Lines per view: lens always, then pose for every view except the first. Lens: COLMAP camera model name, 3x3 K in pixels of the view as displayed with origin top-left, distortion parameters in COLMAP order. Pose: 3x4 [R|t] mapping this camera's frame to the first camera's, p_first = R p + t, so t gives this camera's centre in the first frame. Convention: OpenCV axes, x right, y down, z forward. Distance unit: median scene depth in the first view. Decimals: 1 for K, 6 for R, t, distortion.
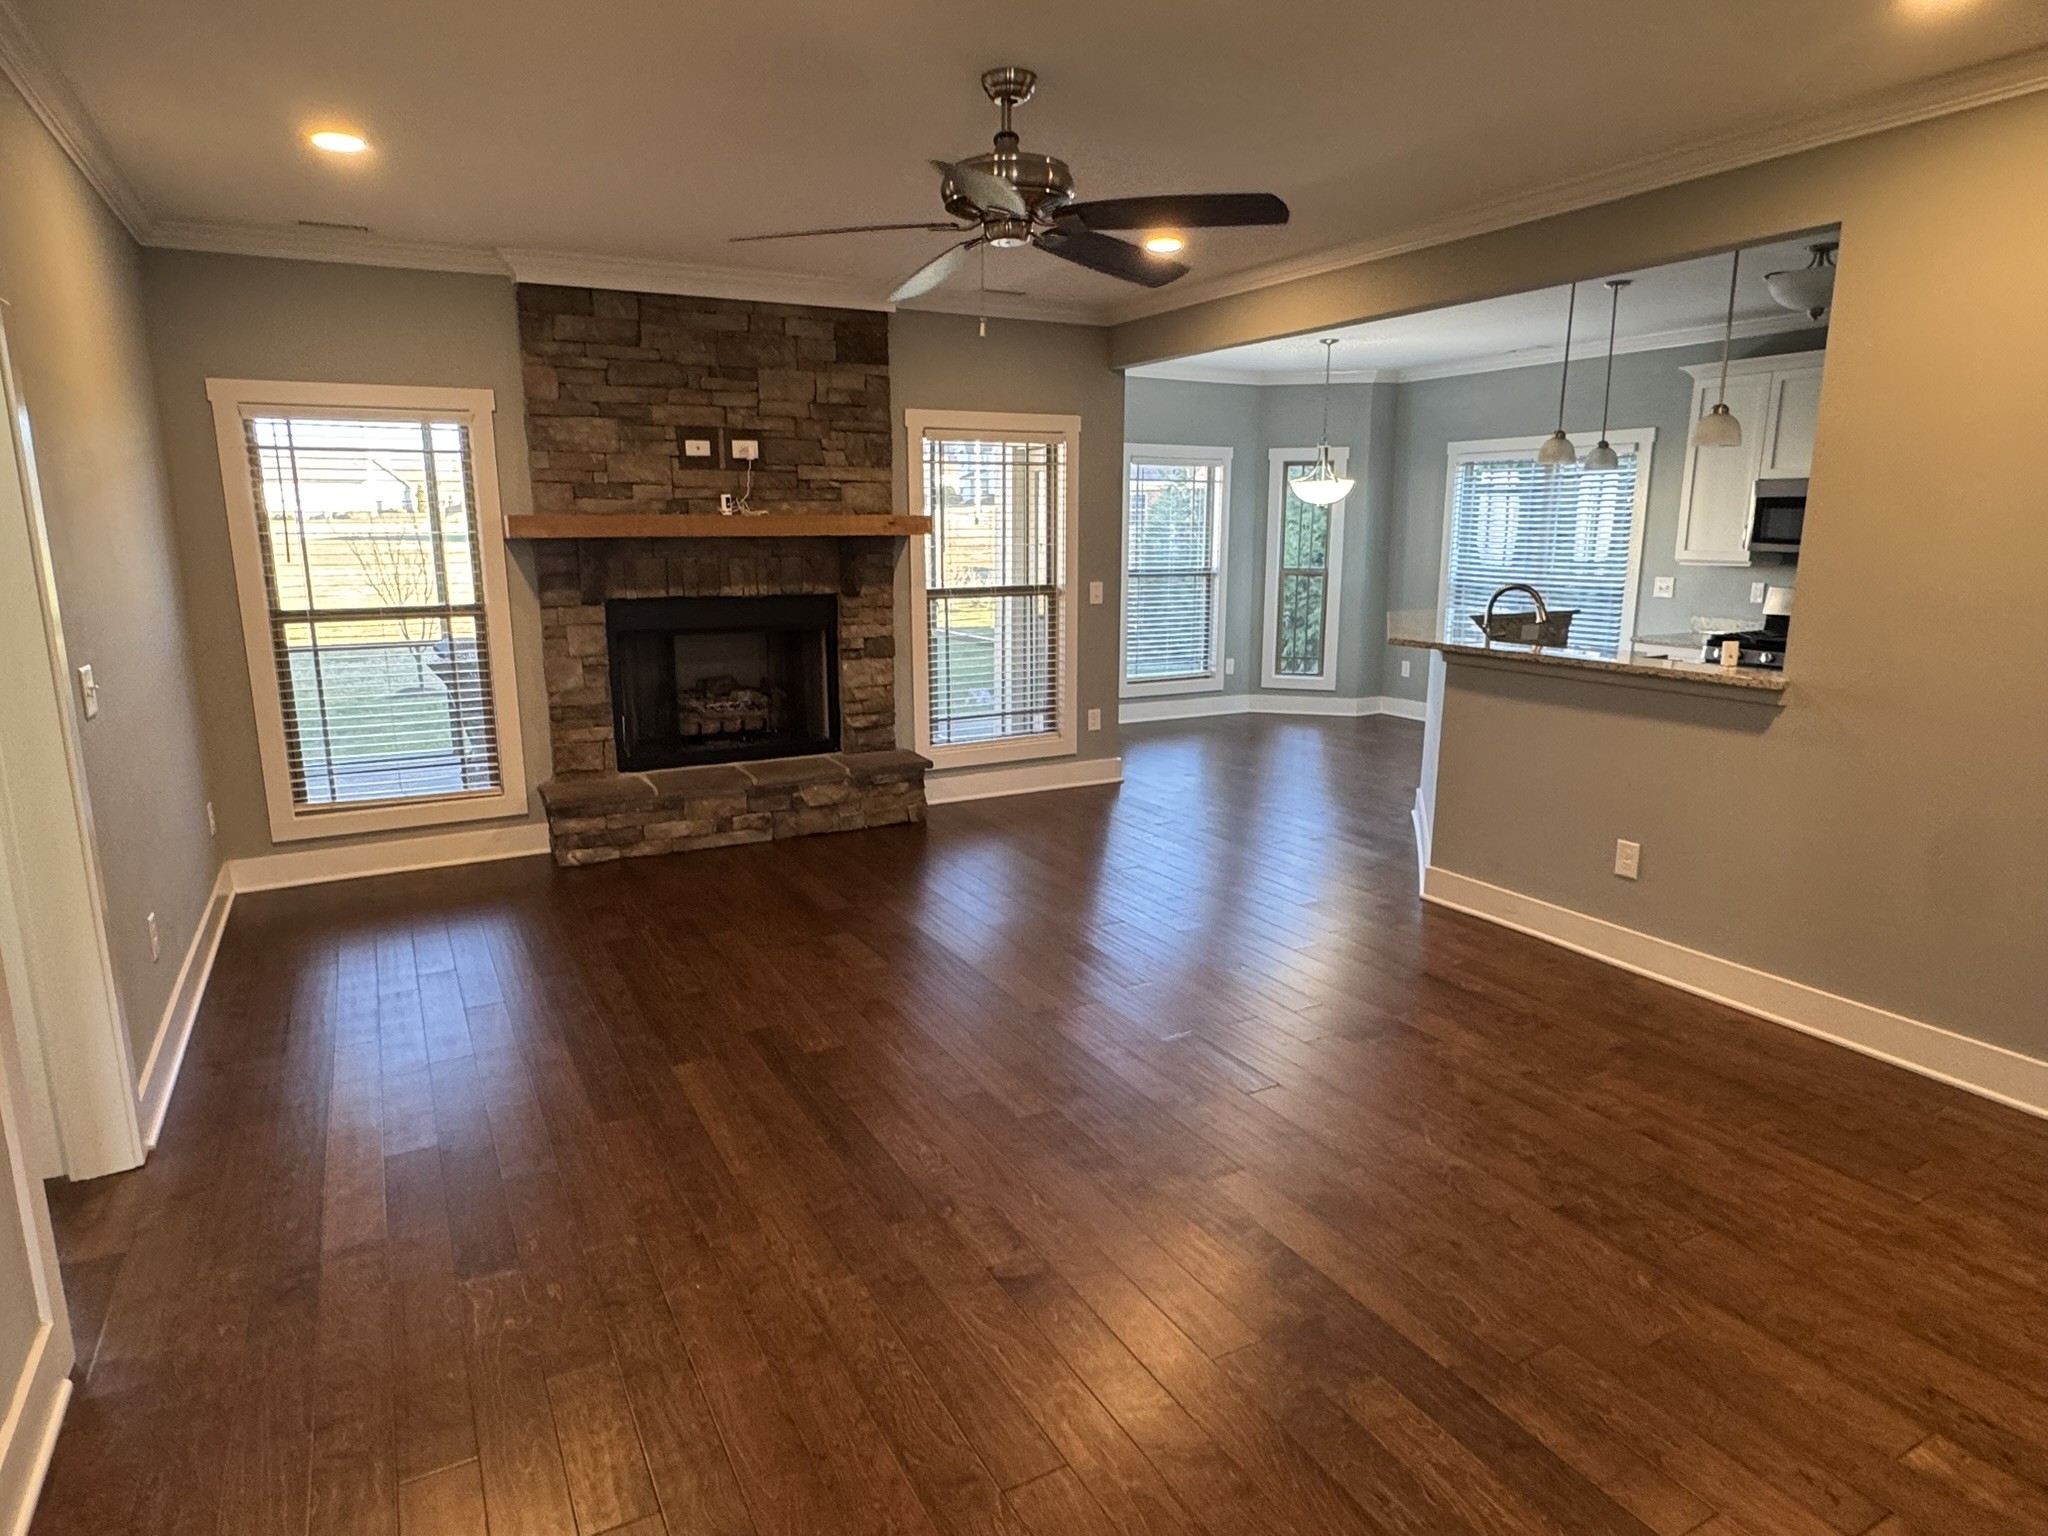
lens RADIAL K [[1192.2, 0, 1028.3], [0, 1192.2, 780.2], [0, 0, 1]] dist [0.000520, -0.001688]
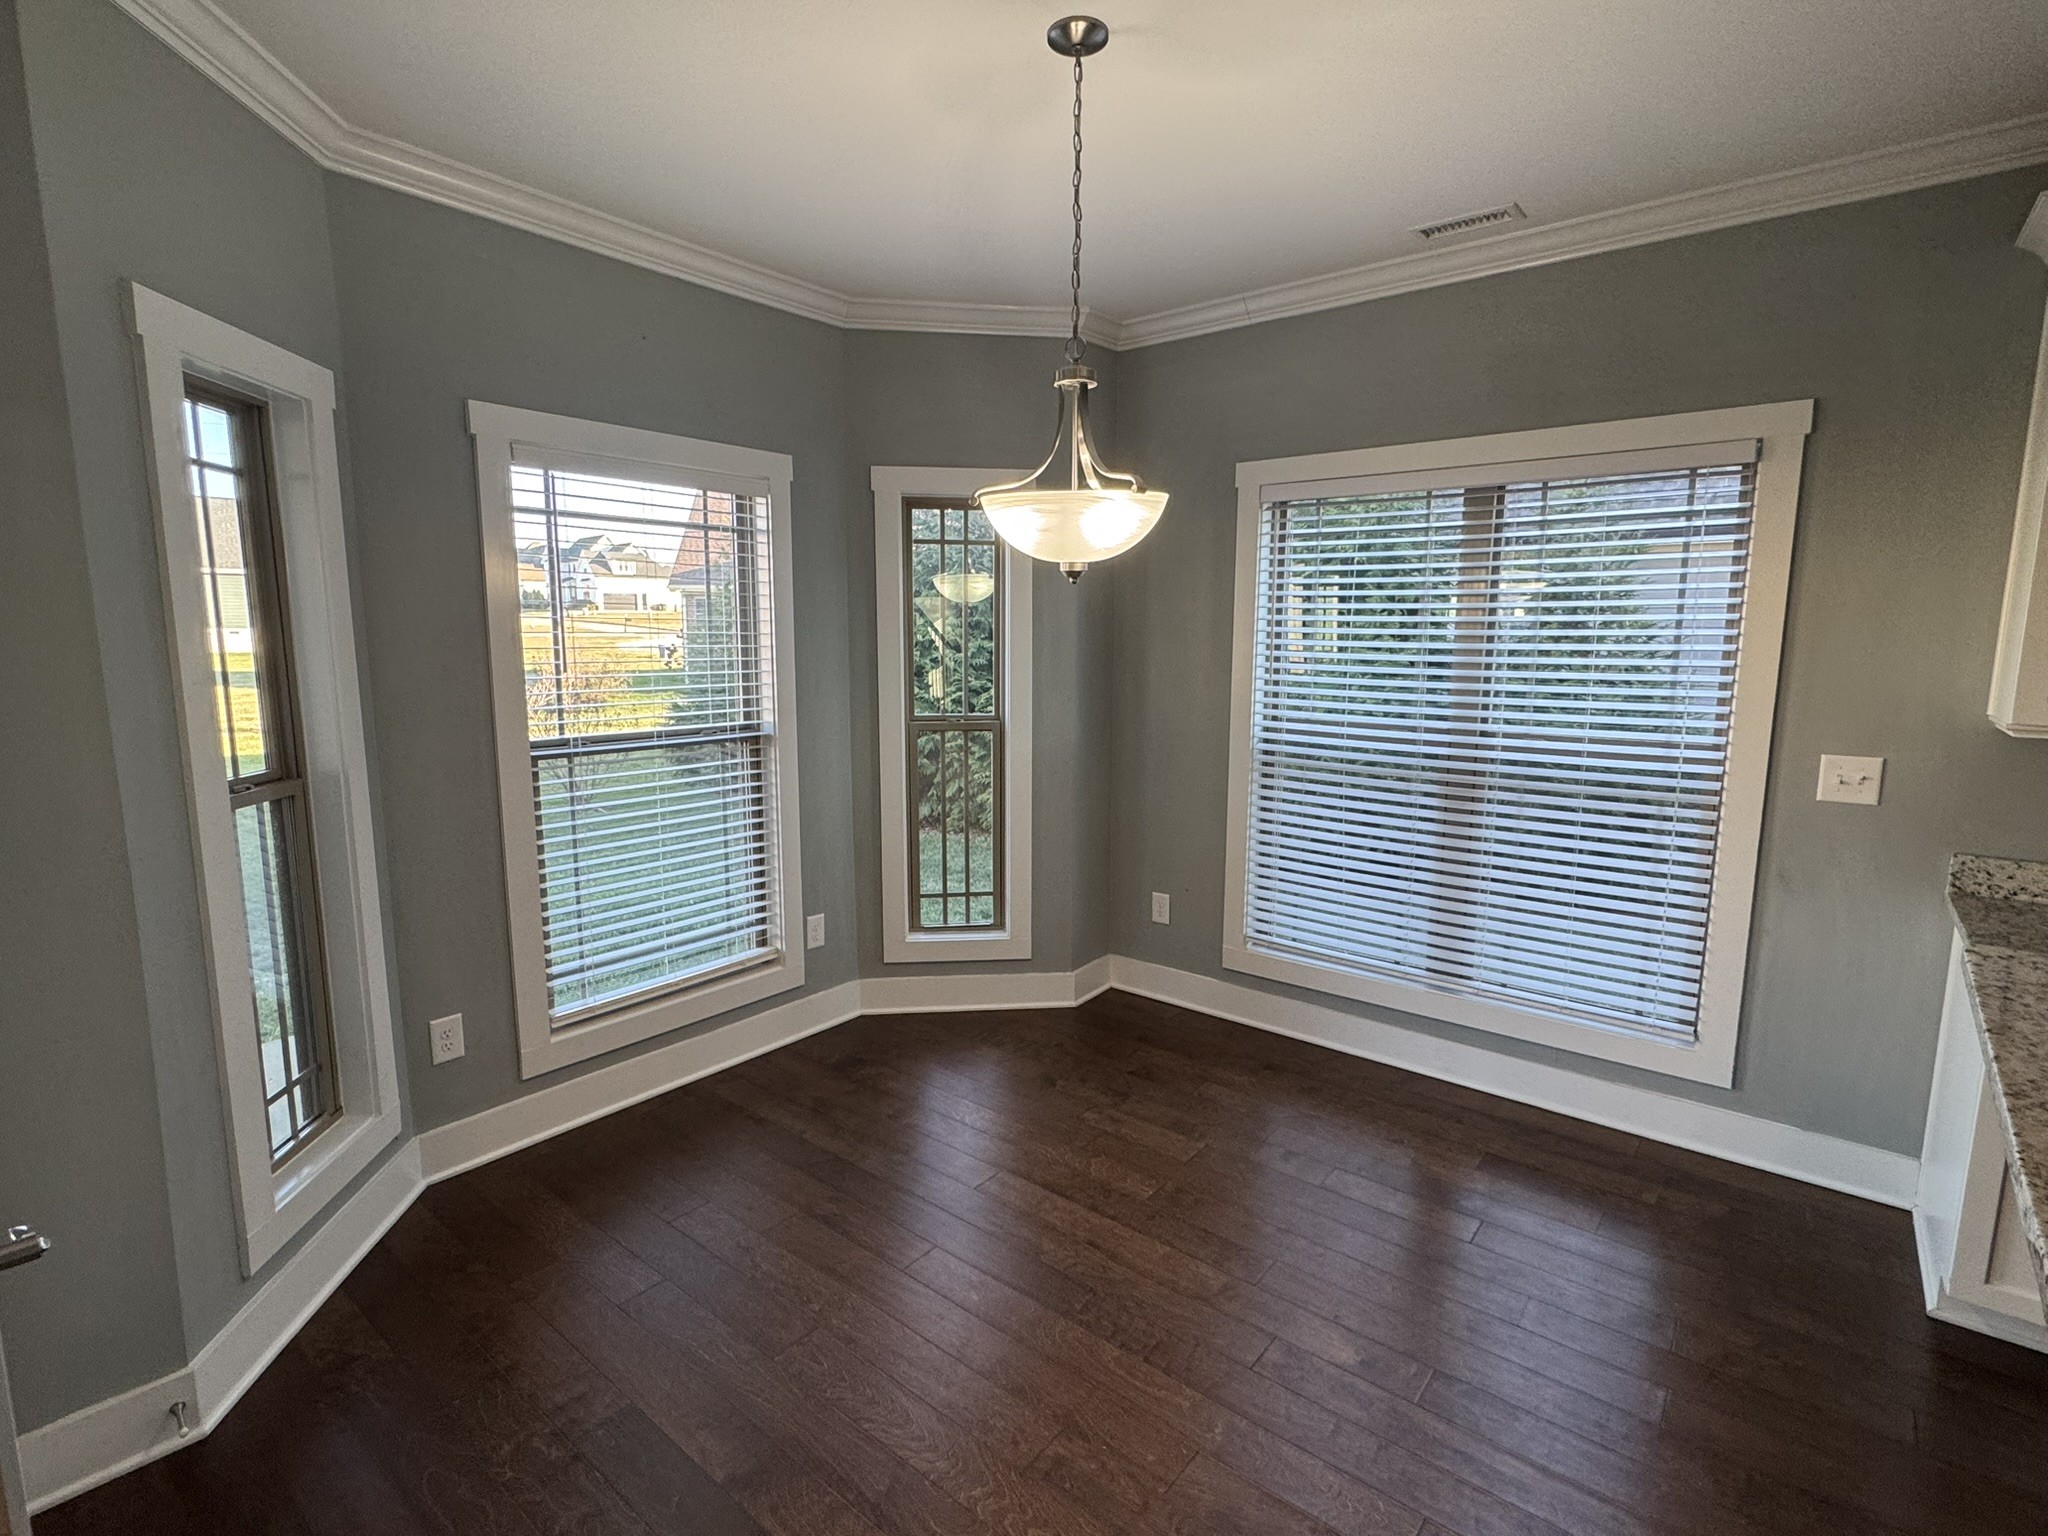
lens RADIAL K [[967.9, 0, 1012.5], [0, 967.9, 771.1], [0, 0, 1]] dist [-0.000910, -0.000107]
pose [[0.931997, -0.050166, 0.358979, 0.175787], [0.073452, 0.995967, -0.051516, -0.214176], [-0.354947, 0.074380, 0.931923, 1.000580]]
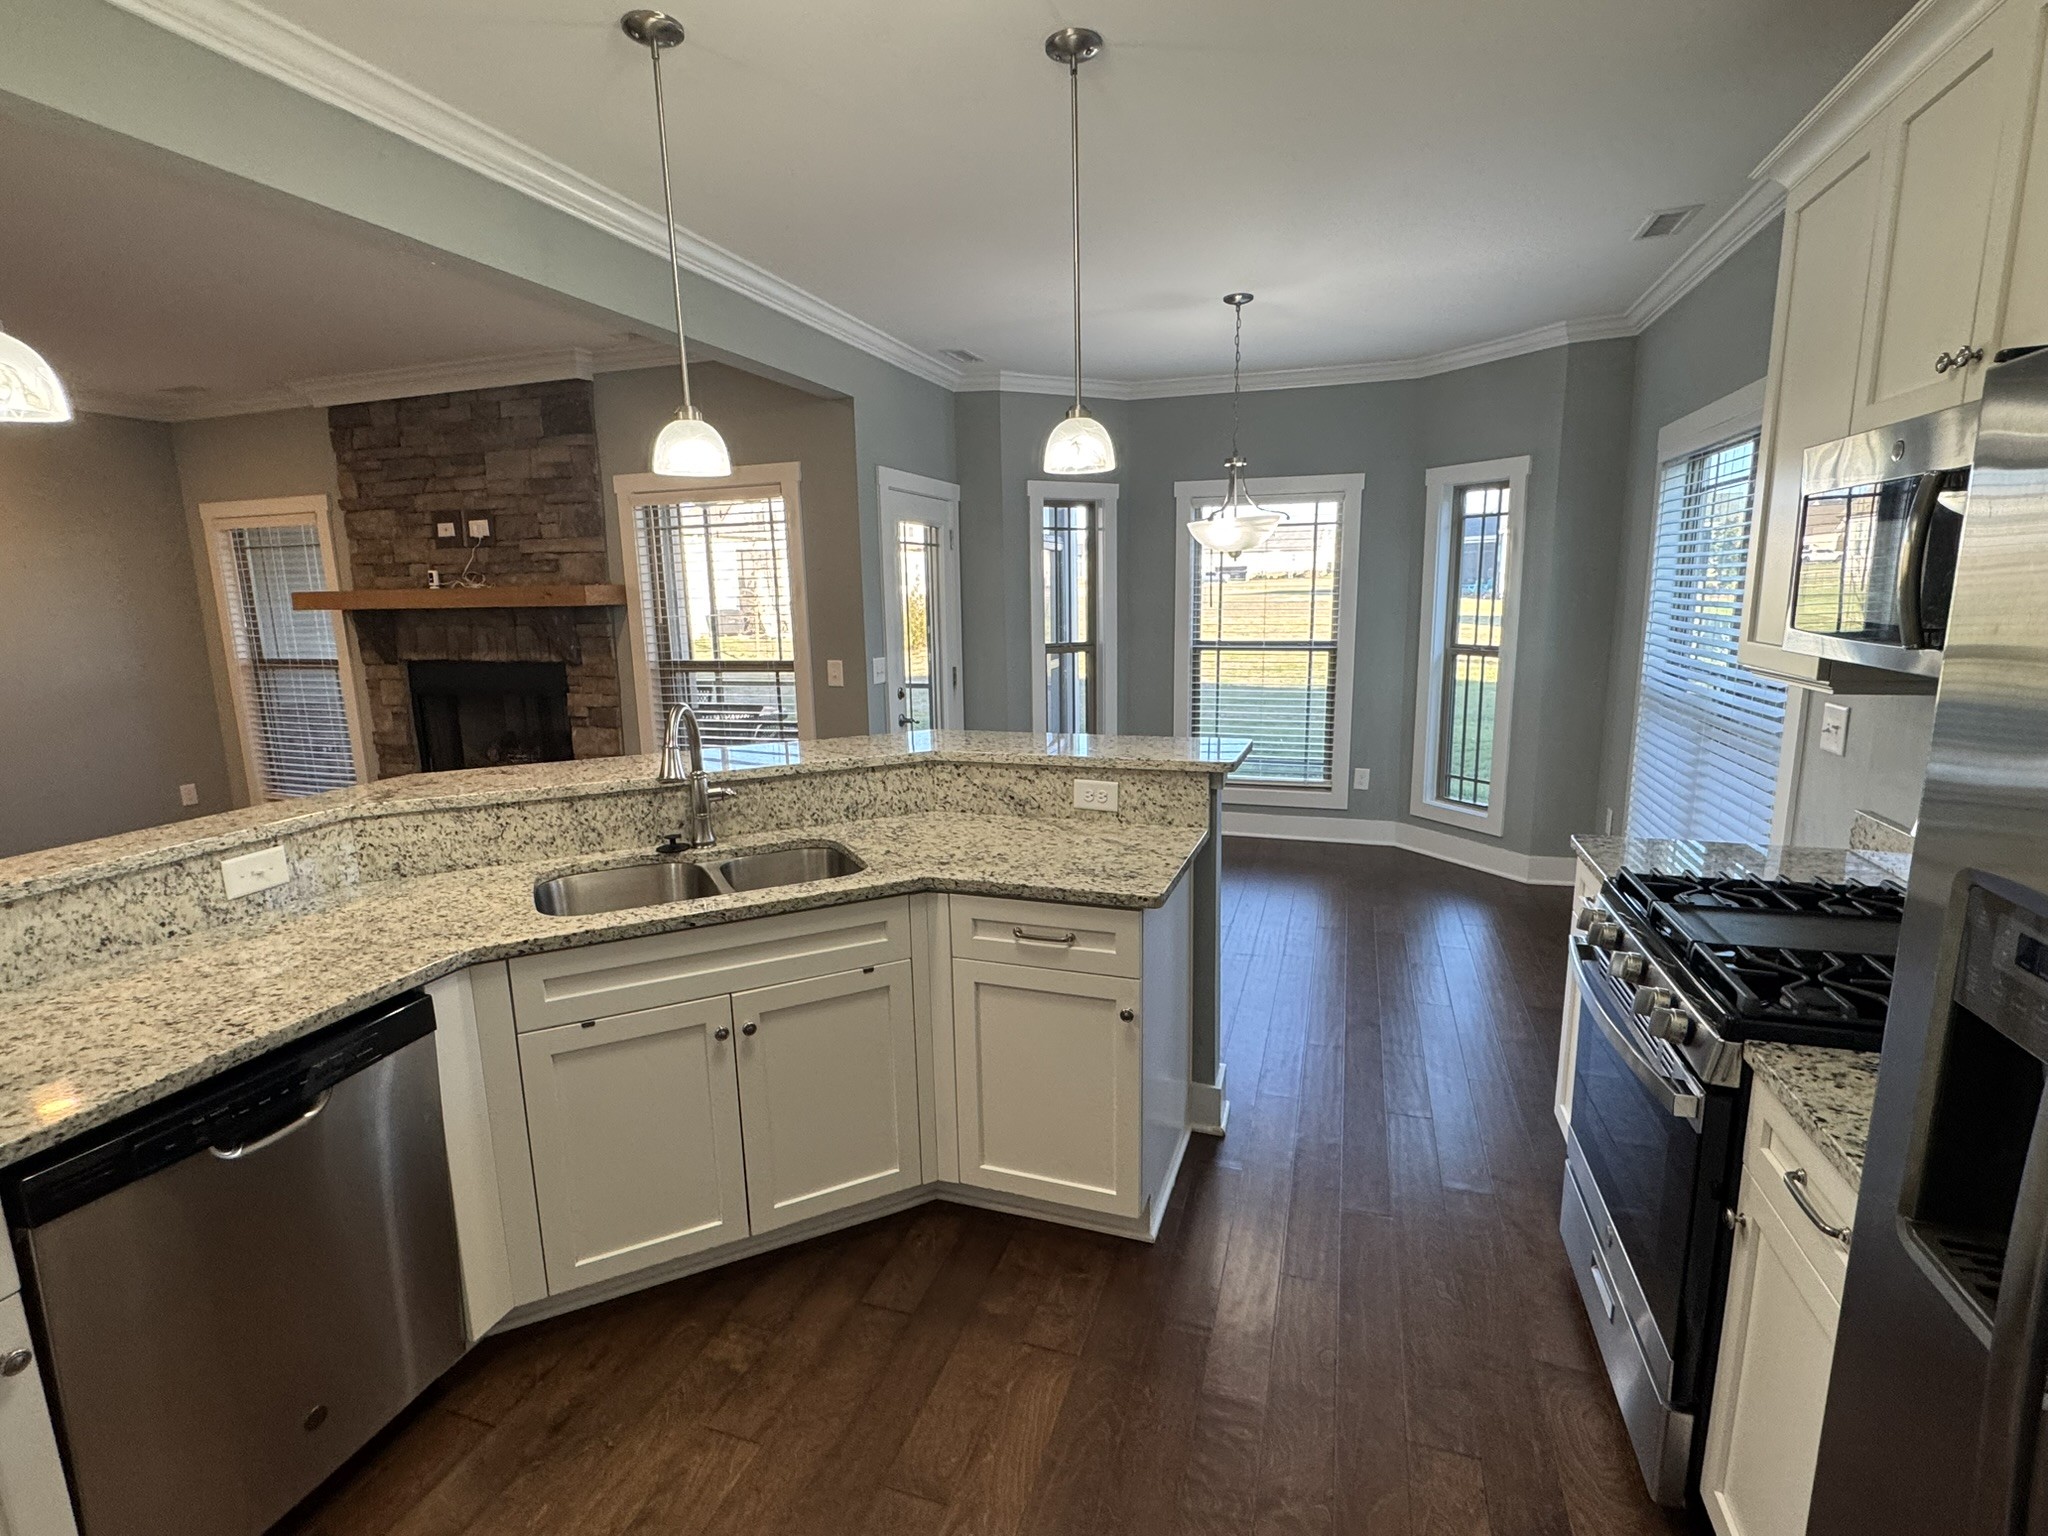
lens RADIAL K [[952.8, 0, 1005.4], [0, 952.8, 760.7], [0, 0, 1]] dist [-0.001987, 0.000621]
pose [[0.679065, 0.122641, -0.723761, 0.709885], [-0.138115, 0.989683, 0.038116, -0.159150], [0.720968, 0.074079, 0.688997, 0.727436]]
